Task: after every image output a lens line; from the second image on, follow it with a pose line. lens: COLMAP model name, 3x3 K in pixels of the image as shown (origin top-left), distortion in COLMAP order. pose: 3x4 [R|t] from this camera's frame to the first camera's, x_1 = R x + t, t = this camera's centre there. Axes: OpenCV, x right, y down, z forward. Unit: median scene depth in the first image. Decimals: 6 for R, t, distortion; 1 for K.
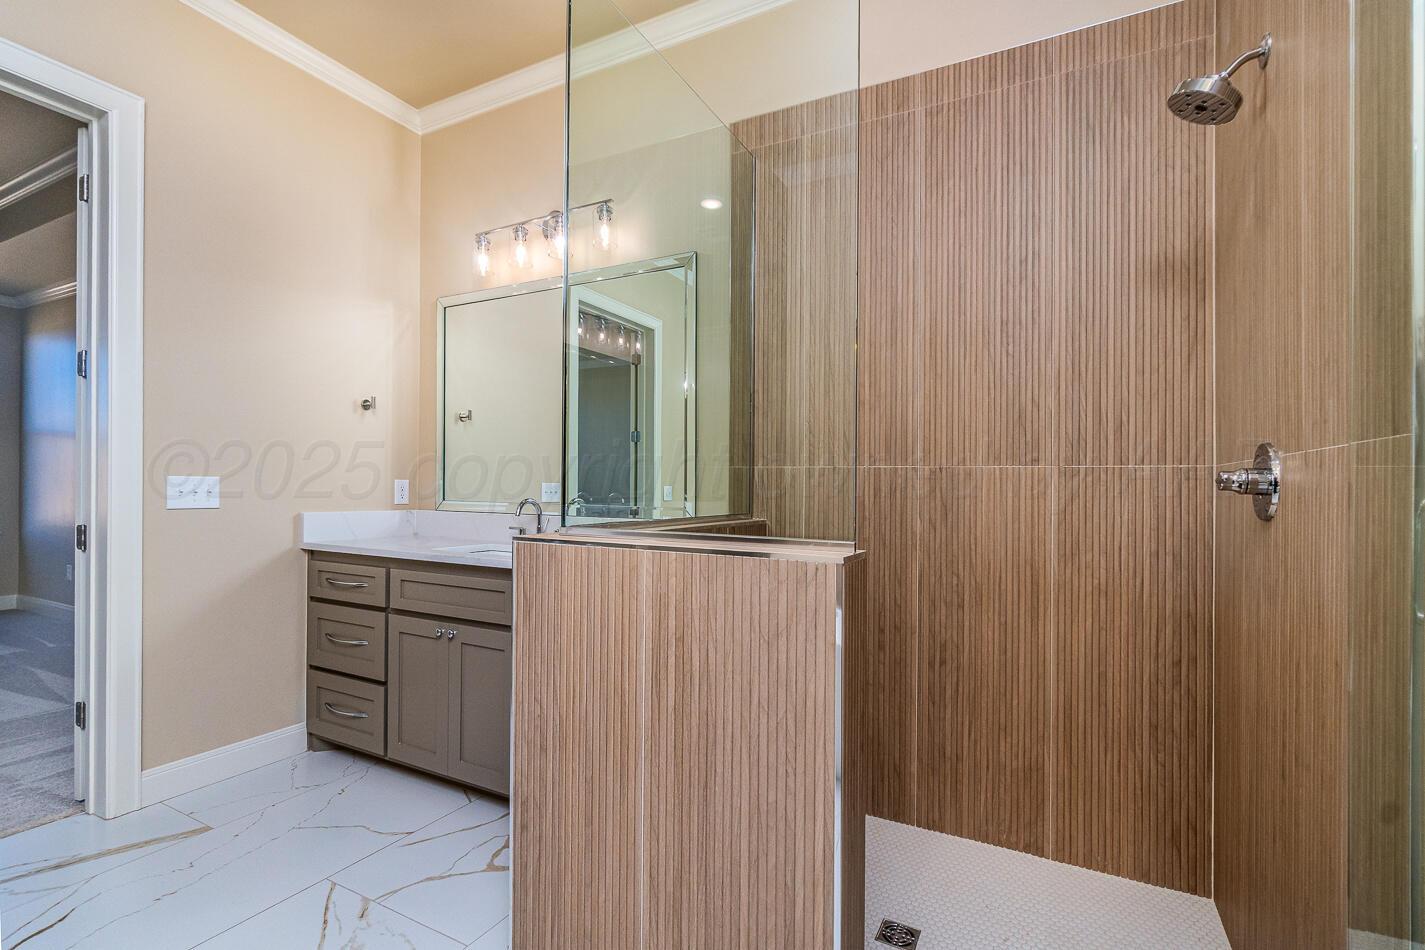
lens RADIAL K [[637.9, 0, 714.6], [0, 637.9, 478.1], [0, 0, 1]] dist [-0.003311, -0.000116]
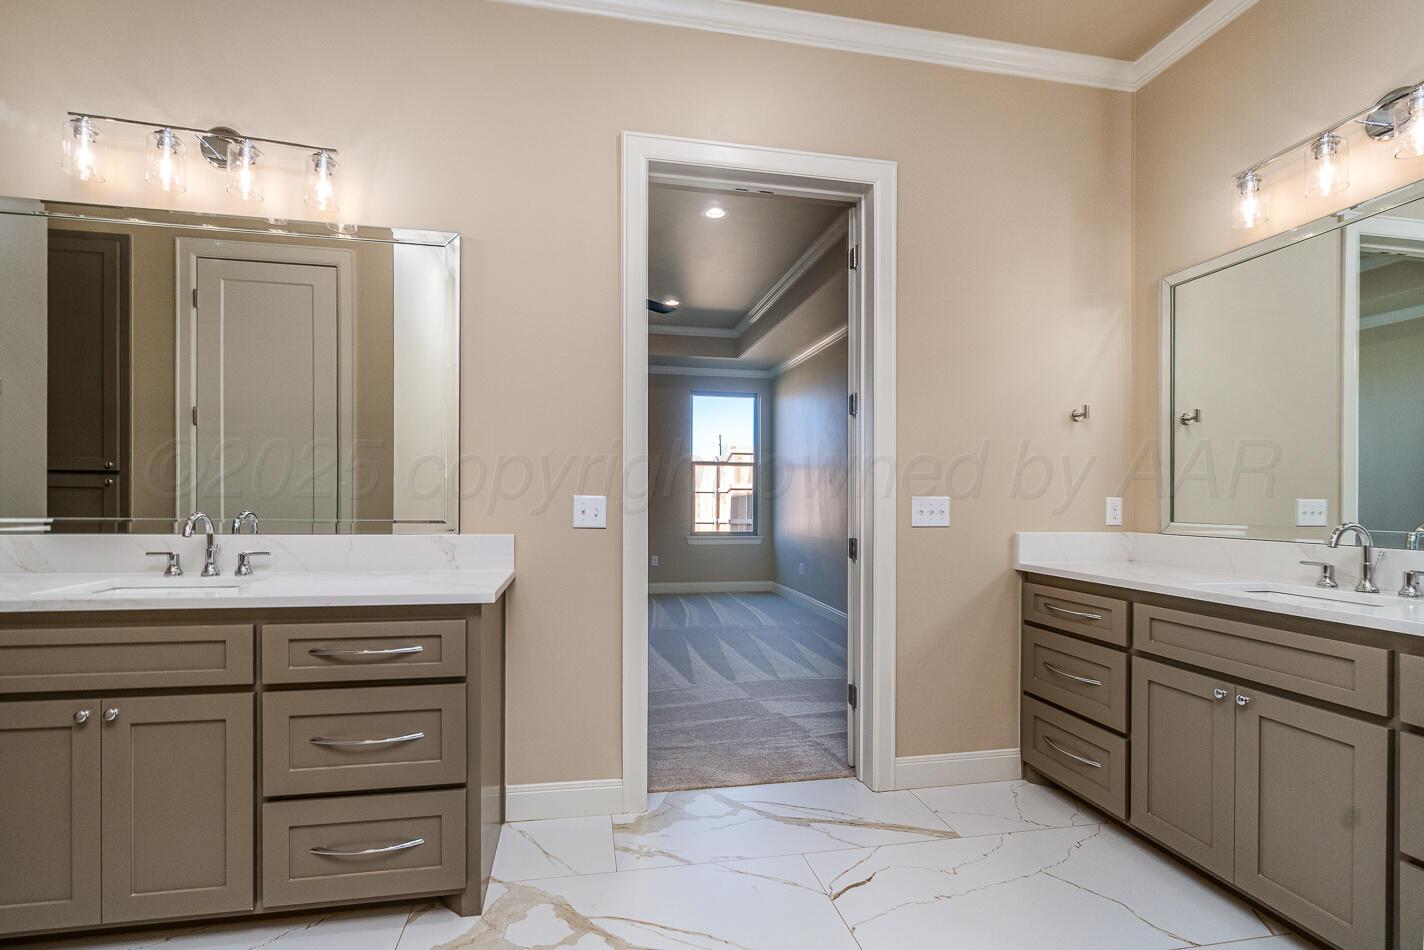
lens RADIAL K [[647.3, 0, 714.1], [0, 647.3, 489.1], [0, 0, 1]] dist [-0.003772, -0.000262]
pose [[0.622144, -0.020949, -0.782622, -0.163894], [0.014541, 0.999779, -0.015203, -0.004054], [0.782768, -0.001922, 0.622311, 0.025741]]
